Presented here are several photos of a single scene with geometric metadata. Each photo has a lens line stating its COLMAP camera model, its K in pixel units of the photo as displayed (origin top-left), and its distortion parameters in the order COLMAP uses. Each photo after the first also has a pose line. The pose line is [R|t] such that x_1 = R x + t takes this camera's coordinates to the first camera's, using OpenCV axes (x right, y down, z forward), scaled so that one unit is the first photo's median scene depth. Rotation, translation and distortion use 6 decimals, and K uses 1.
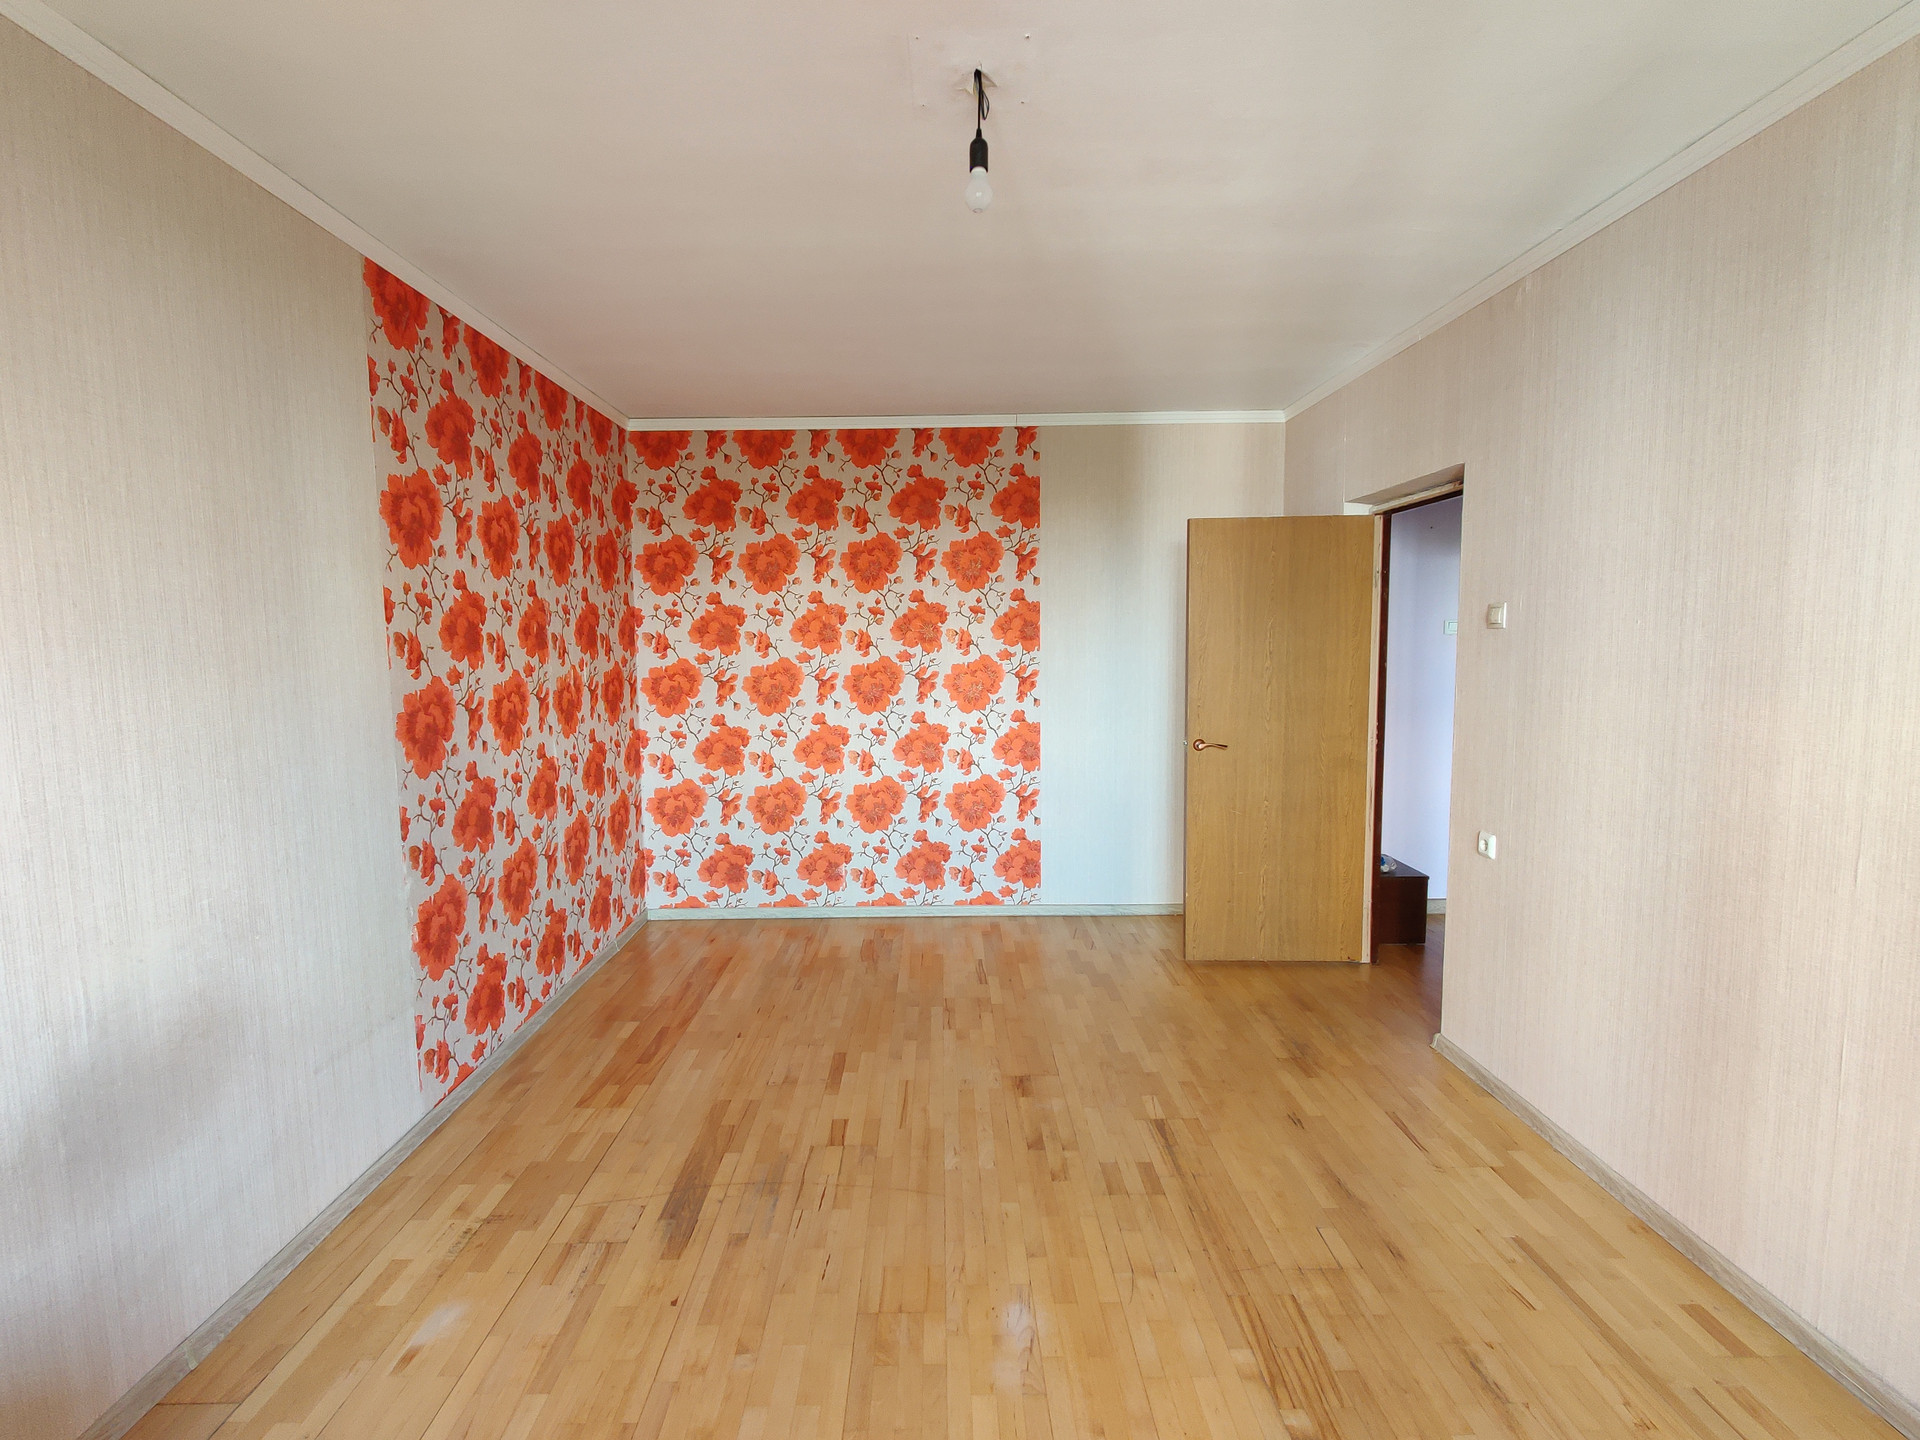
lens RADIAL K [[893.1, 0, 939.0], [0, 893.1, 725.2], [0, 0, 1]] dist [0.003460, -0.003982]
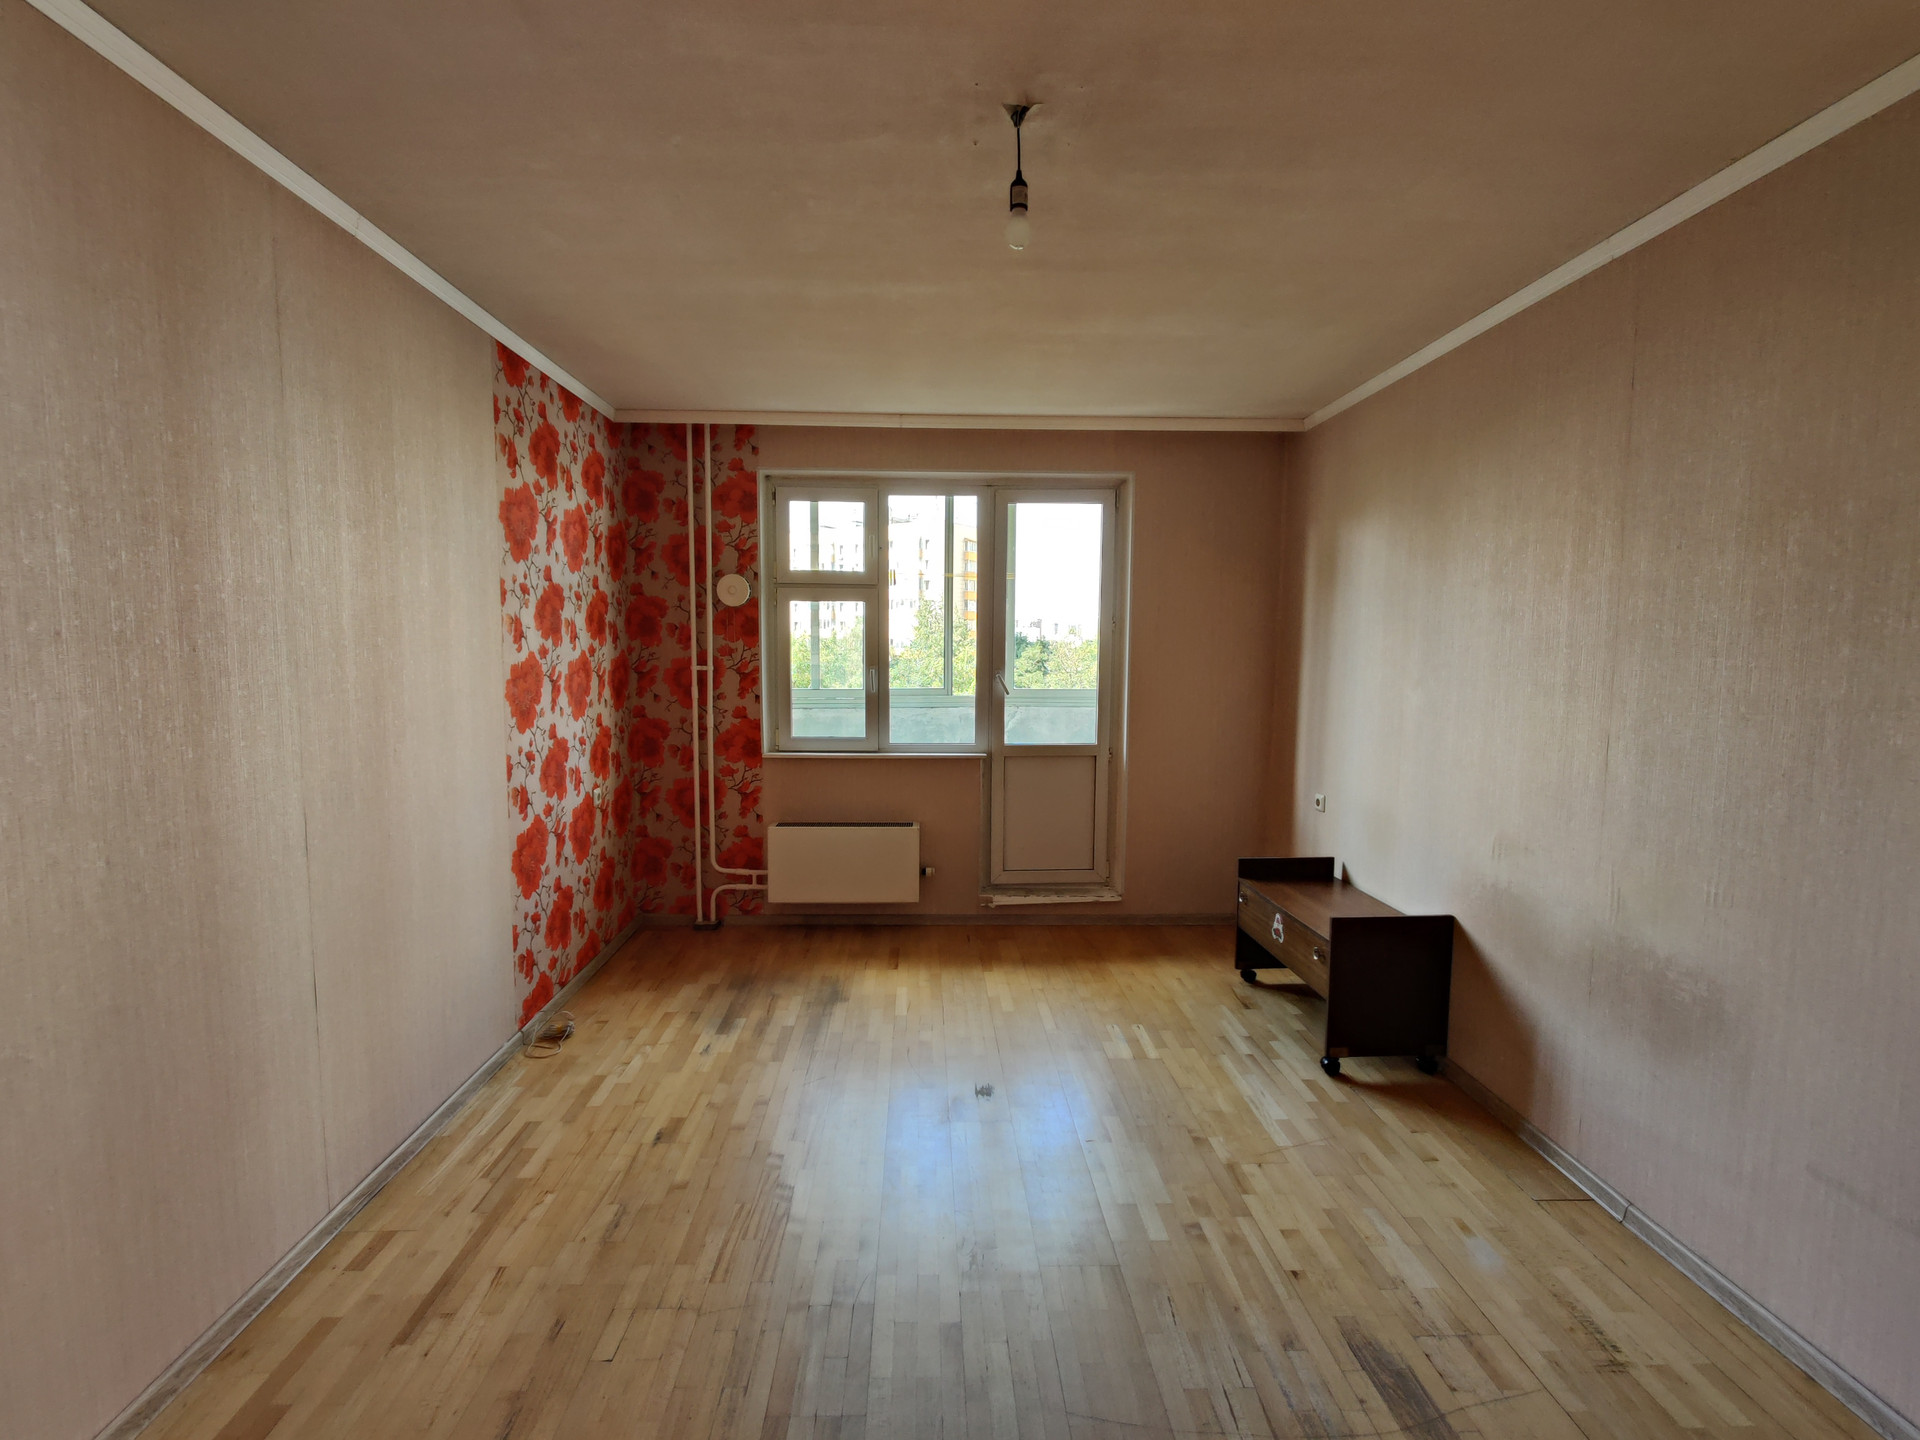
lens RADIAL K [[893.1, 0, 947.3], [0, 893.1, 726.5], [0, 0, 1]] dist [0.003460, -0.003982]
pose [[-0.999656, 0.003525, -0.025989, 0.108255], [-0.001433, 0.982099, 0.188362, -0.145490], [0.026187, 0.188335, -0.981756, 1.423846]]
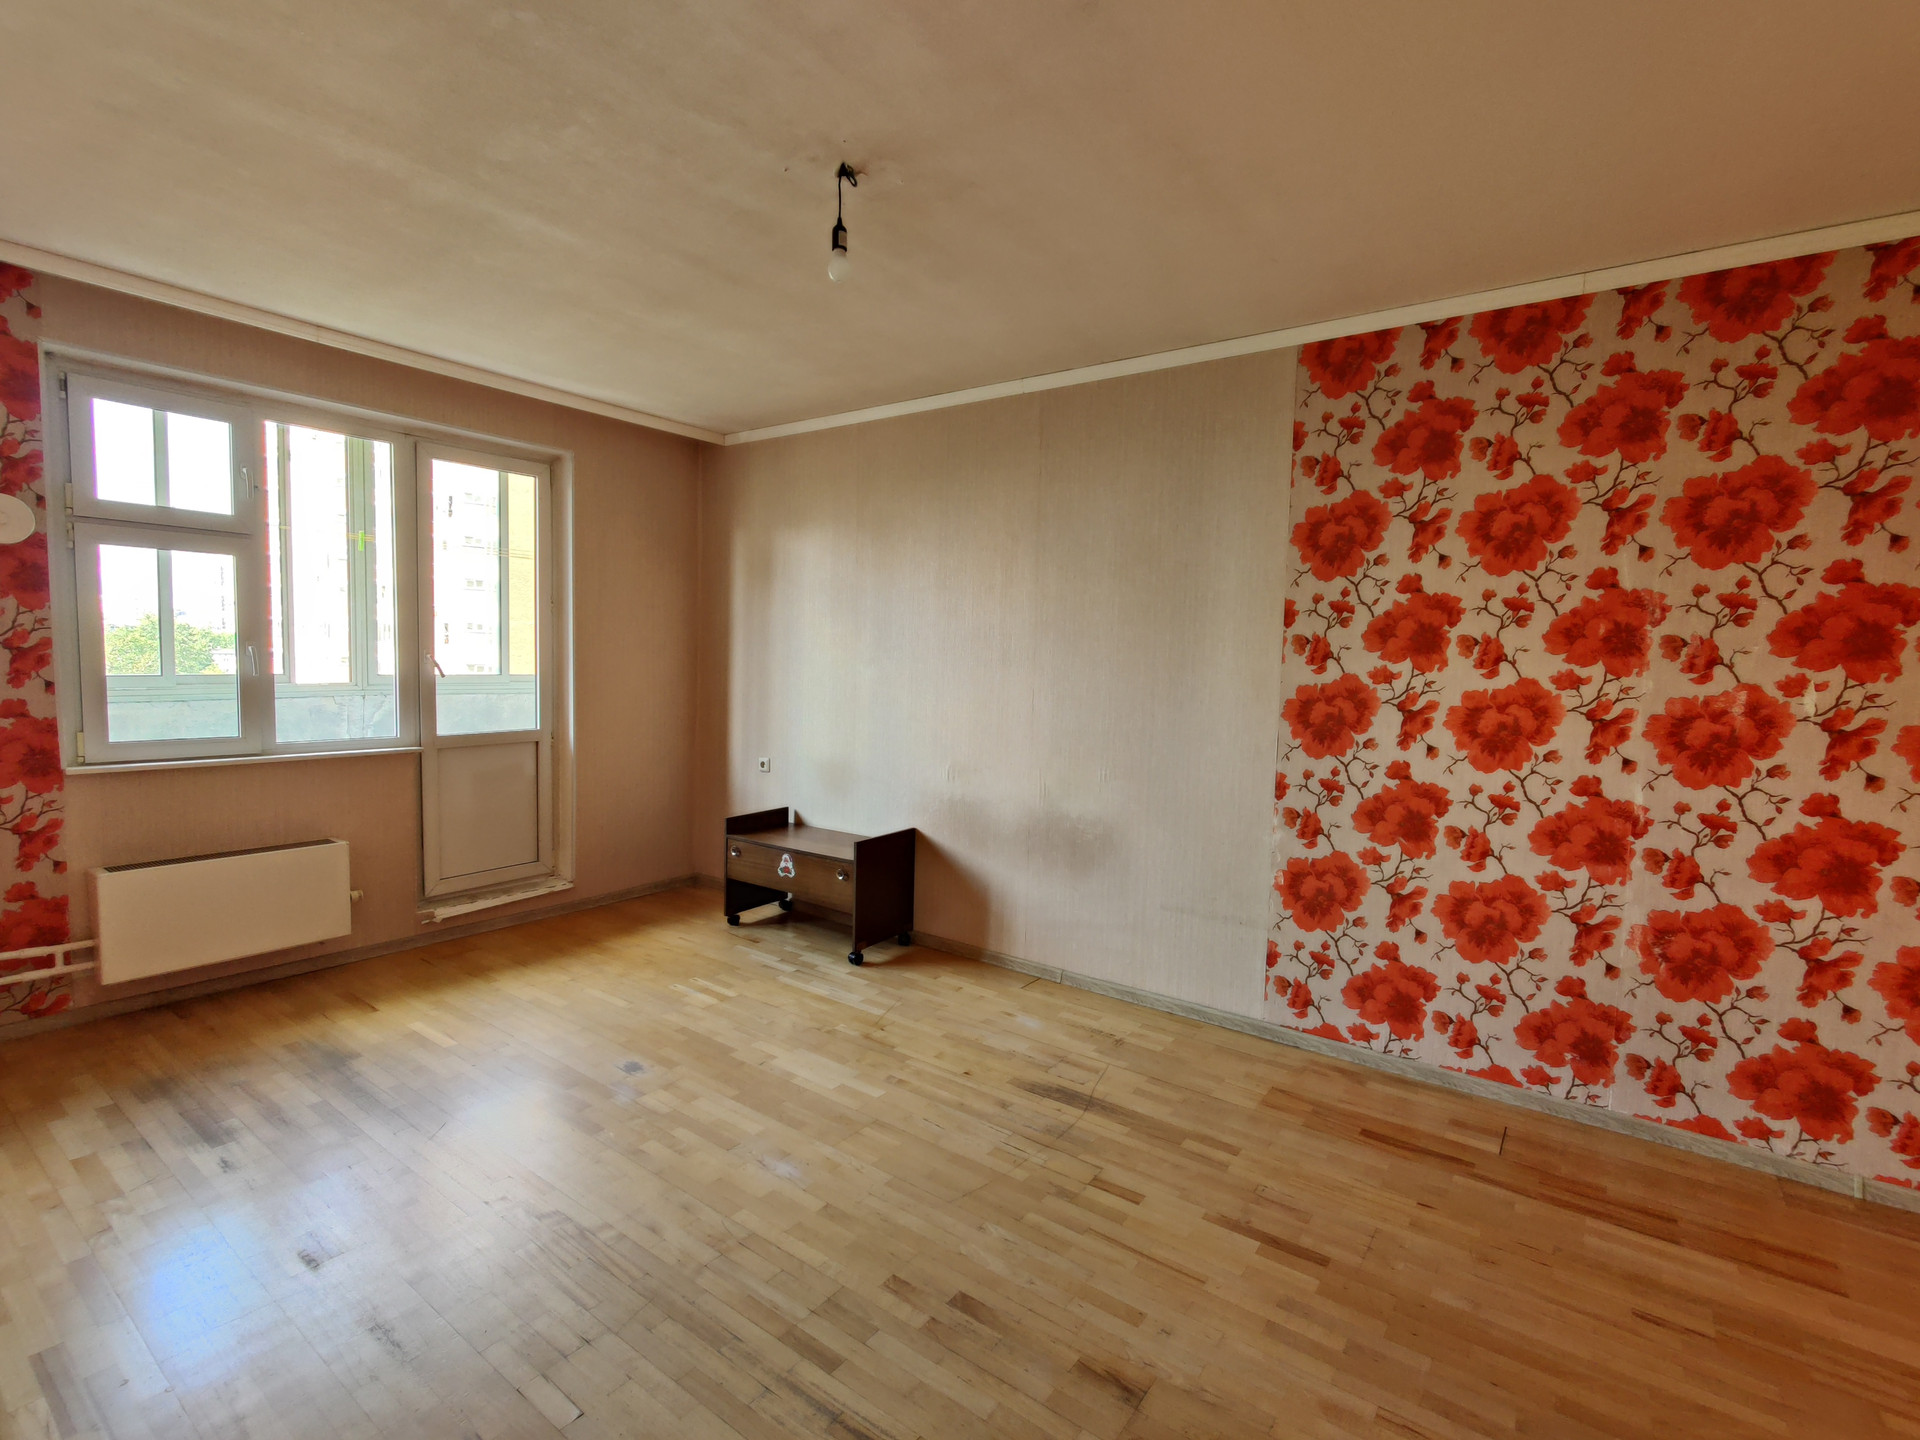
lens RADIAL K [[893.1, 0, 953.1], [0, 893.1, 728.0], [0, 0, 1]] dist [0.003460, -0.003982]
pose [[-0.593376, 0.056528, -0.802938, 0.662802], [-0.100734, 0.984474, 0.143751, -0.102269], [0.798597, 0.166181, -0.578469, 1.305410]]
